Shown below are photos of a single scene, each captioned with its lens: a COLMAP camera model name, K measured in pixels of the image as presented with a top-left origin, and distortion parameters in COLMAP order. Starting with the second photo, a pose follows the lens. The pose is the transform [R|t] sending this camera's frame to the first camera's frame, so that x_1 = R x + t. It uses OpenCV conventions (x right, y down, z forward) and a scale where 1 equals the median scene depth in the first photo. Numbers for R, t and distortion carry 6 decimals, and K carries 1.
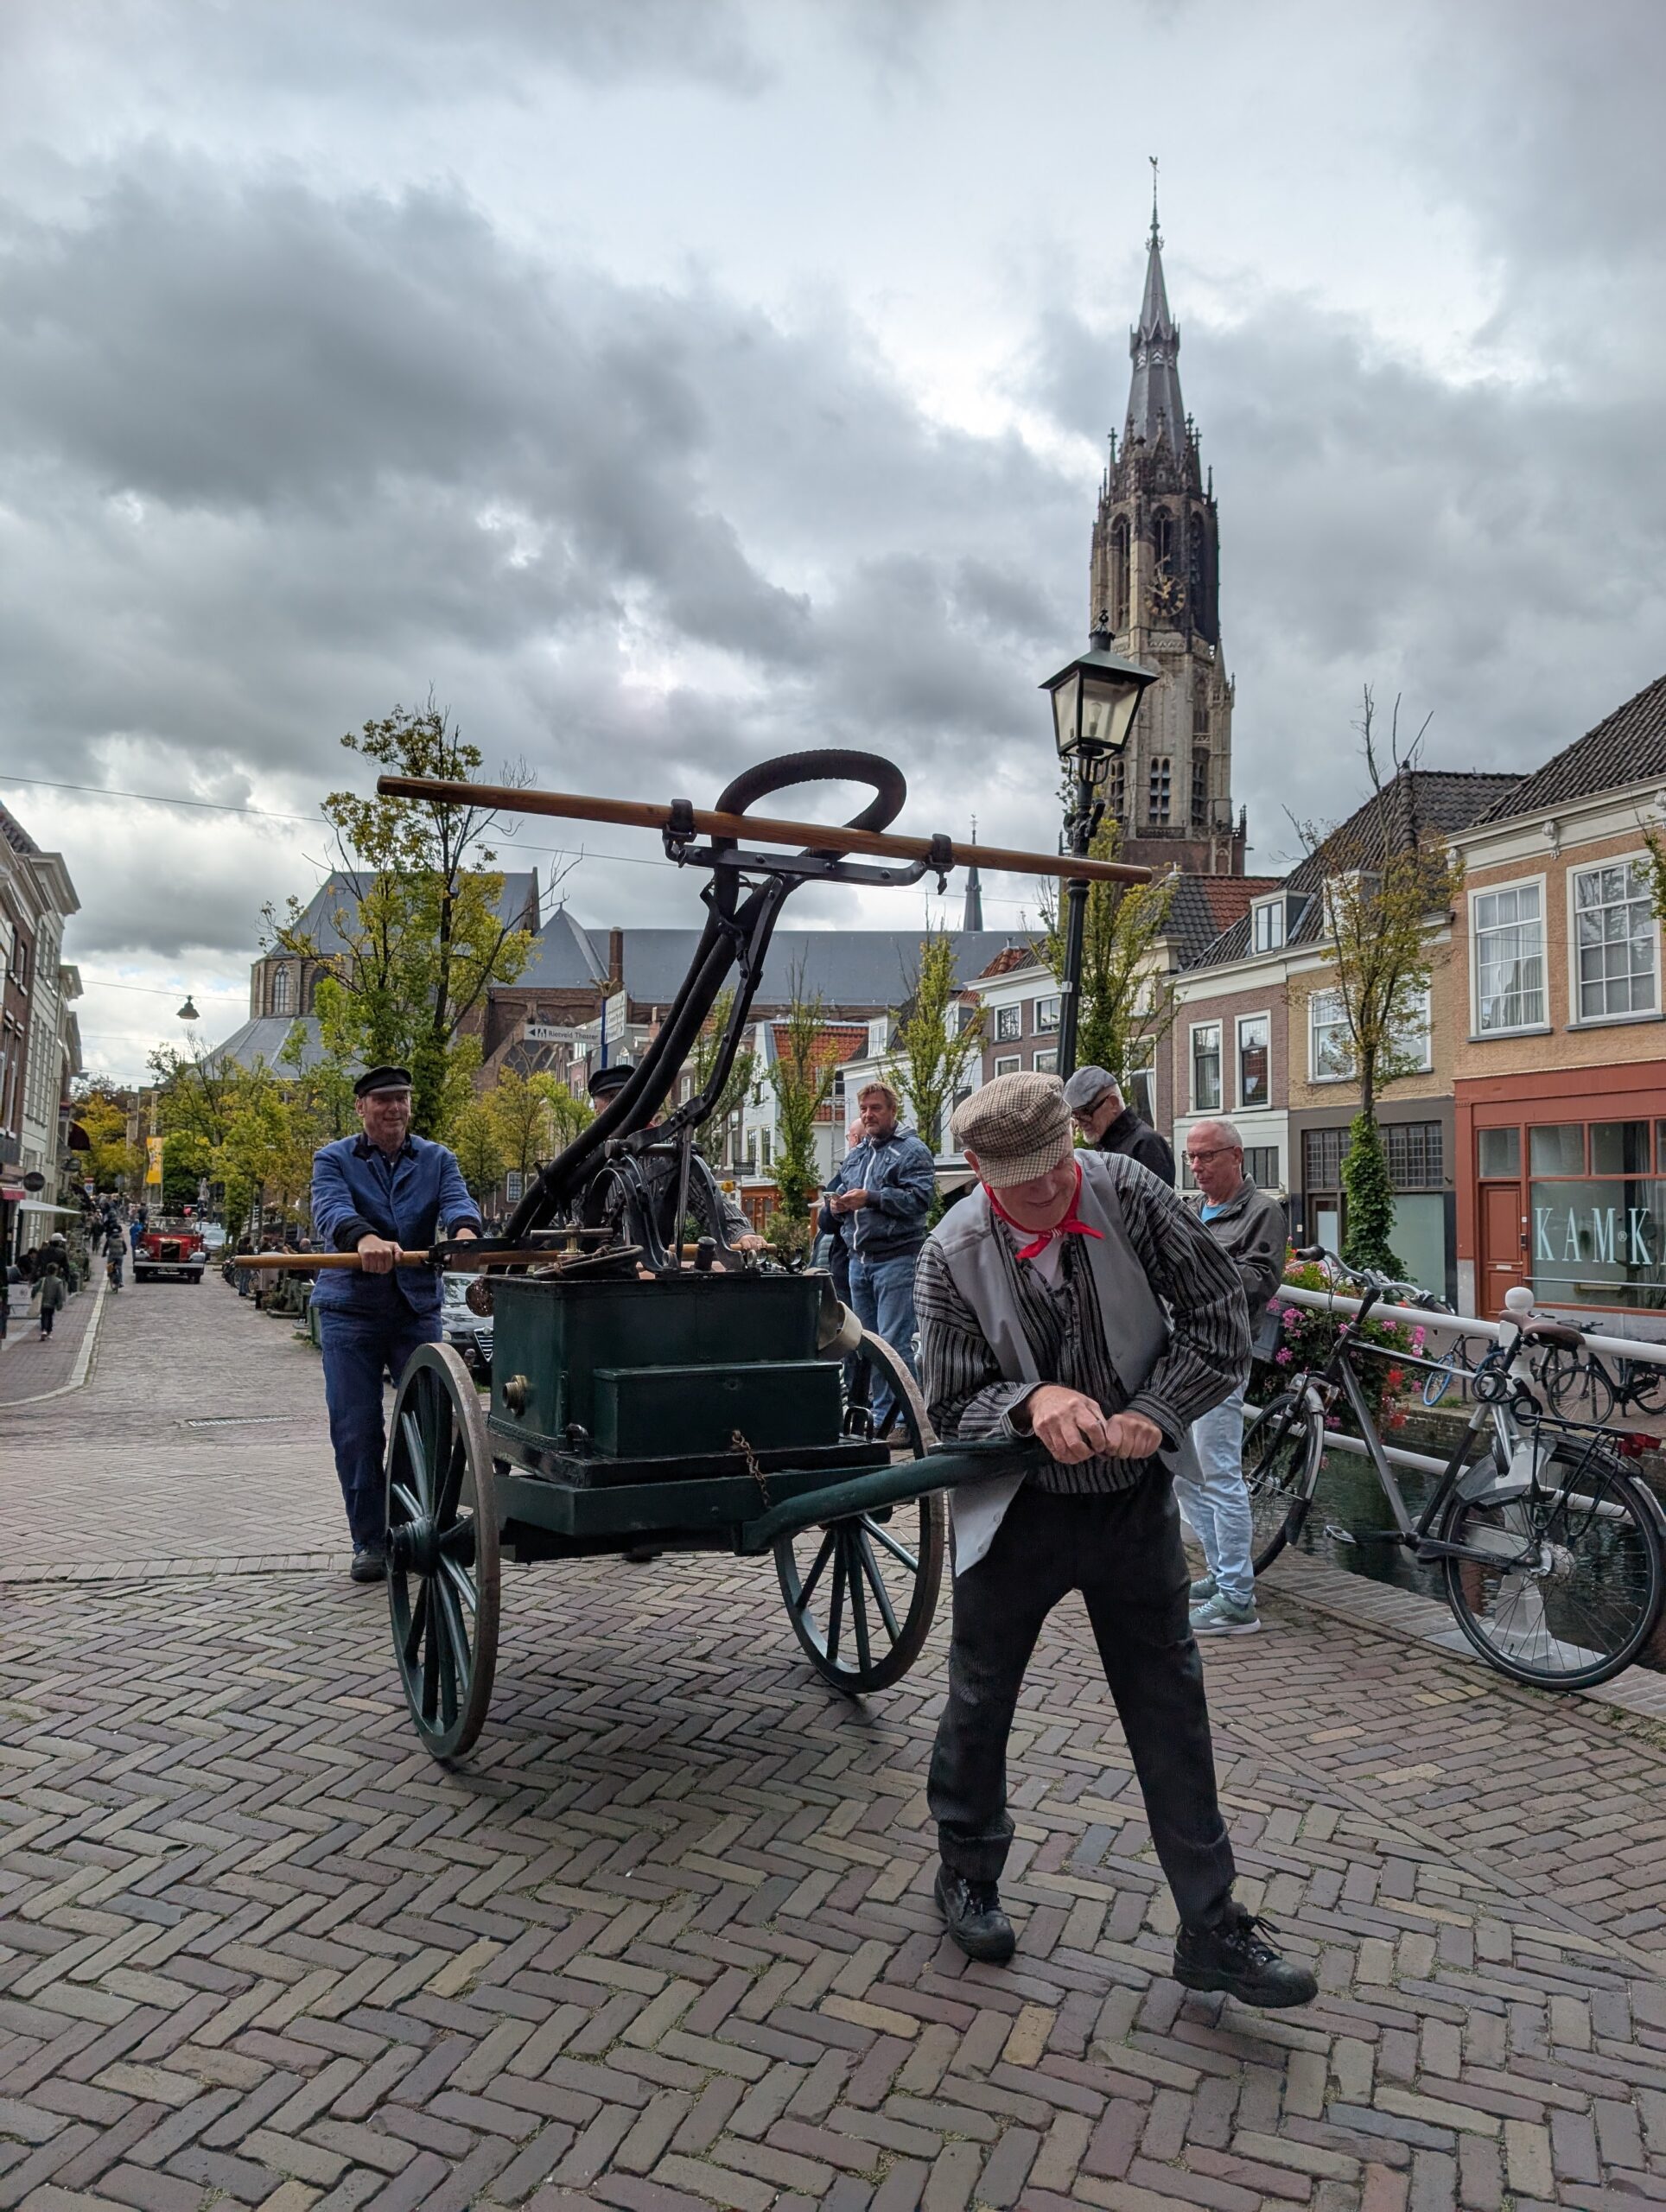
lens RADIAL K [[1556.1, 0, 833.0], [0, 1556.1, 1106.0], [0, 0, 1]] dist [0.008348, -0.004028]
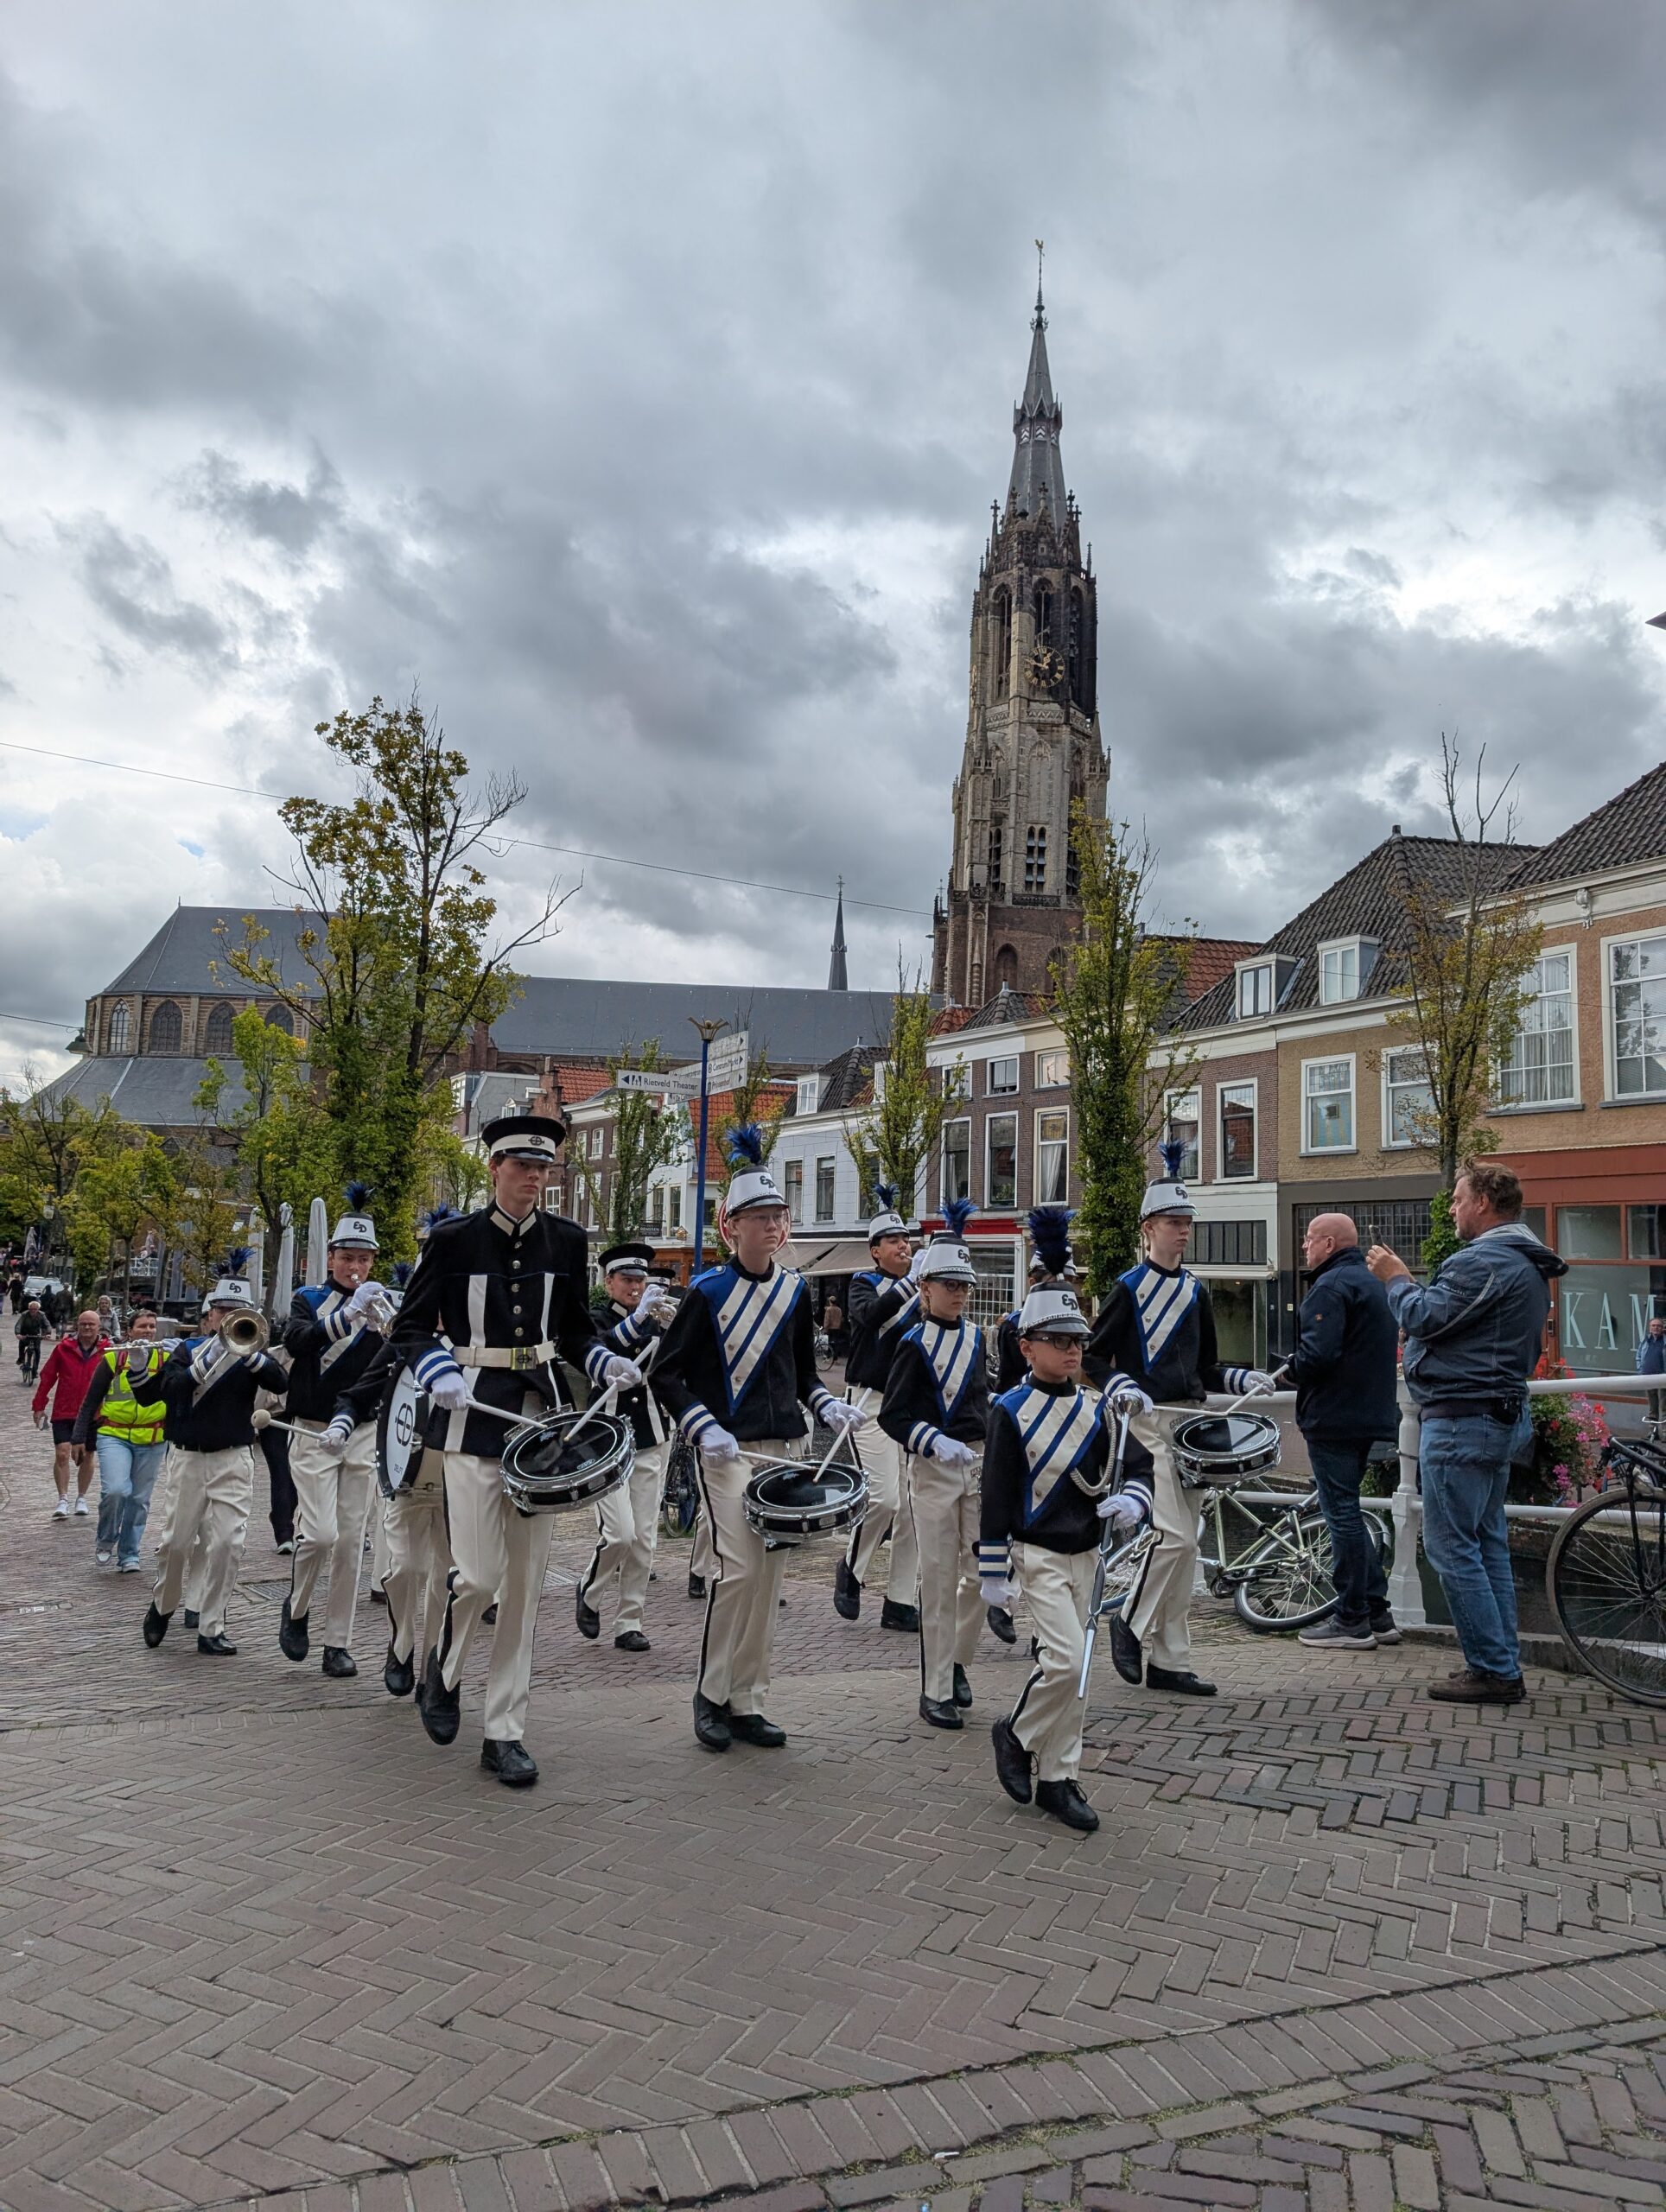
lens RADIAL K [[1534.1, 0, 832.1], [0, 1534.1, 1131.2], [0, 0, 1]] dist [0.038794, -0.094133]
pose [[0.993907, 0.024182, 0.107537, -0.092458], [-0.021902, 0.999511, -0.022336, -0.002161], [-0.108024, 0.019845, 0.993950, 0.101936]]
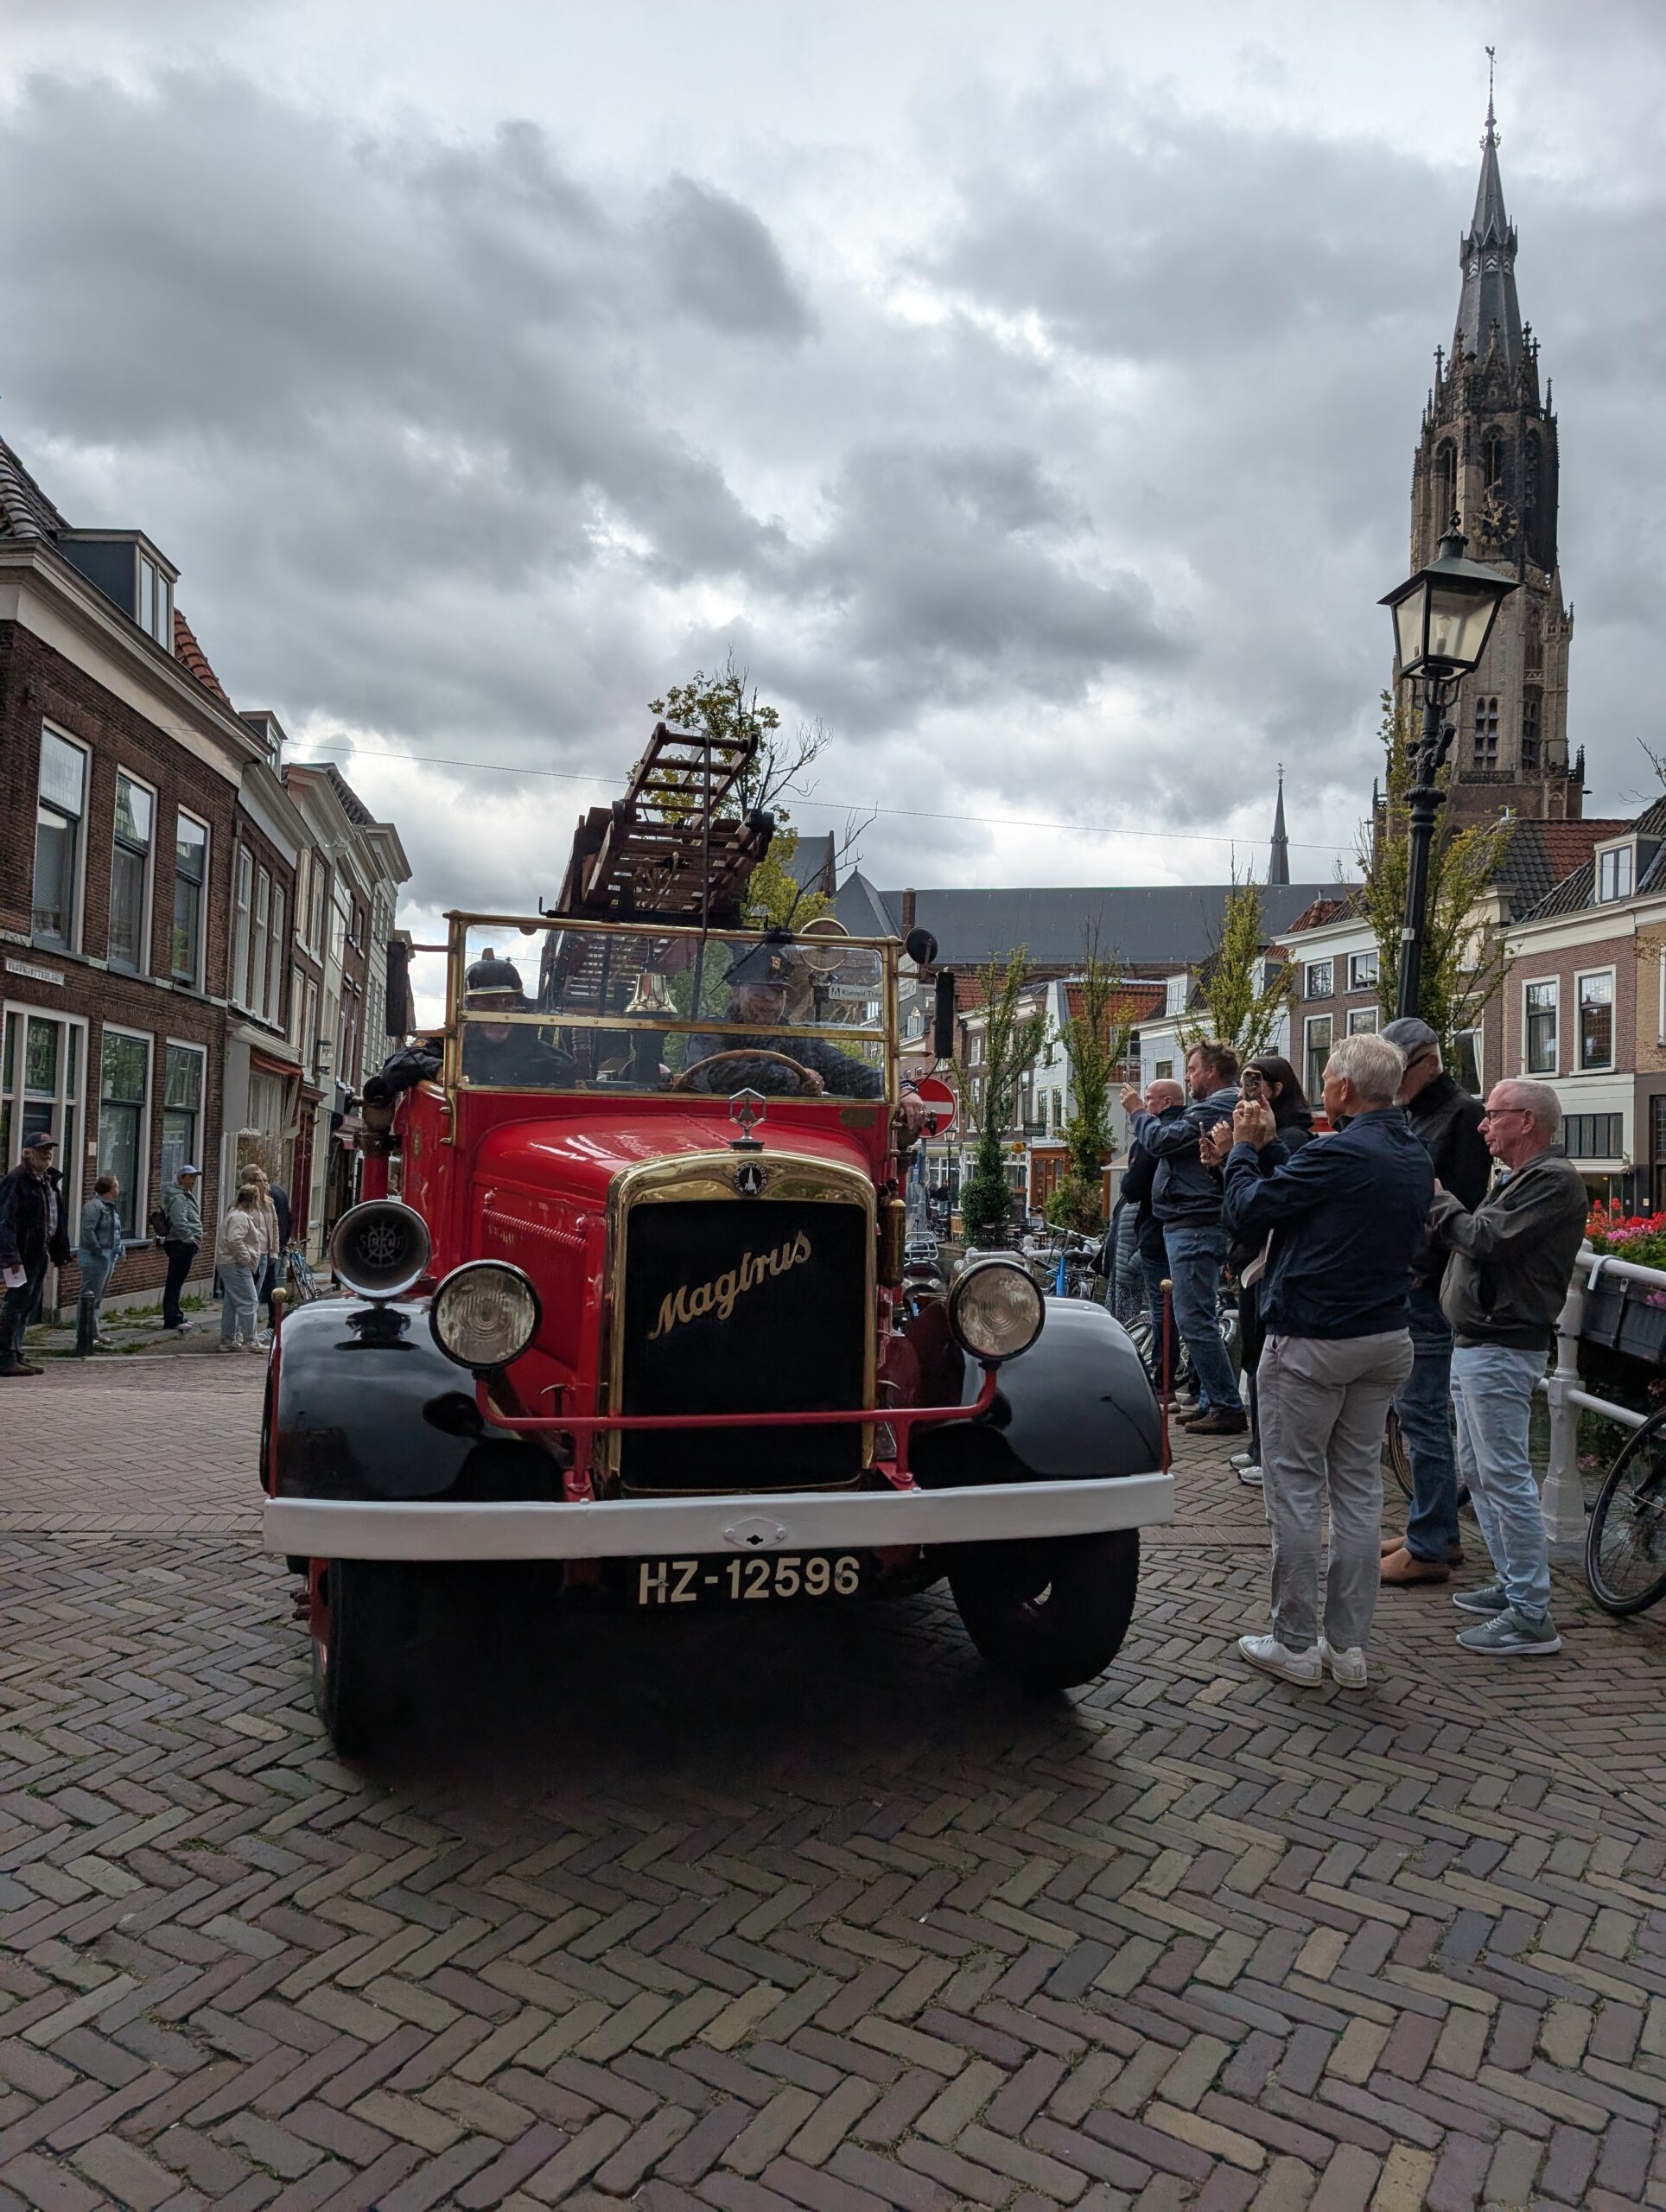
lens RADIAL K [[1548.8, 0, 833.0], [0, 1548.8, 1106.0], [0, 0, 1]] dist [0.002454, 0.001311]
pose [[0.982516, 0.010791, -0.185866, -0.002521], [-0.005944, 0.999628, 0.026615, 0.000202], [0.186084, -0.025045, 0.982215, 0.015033]]
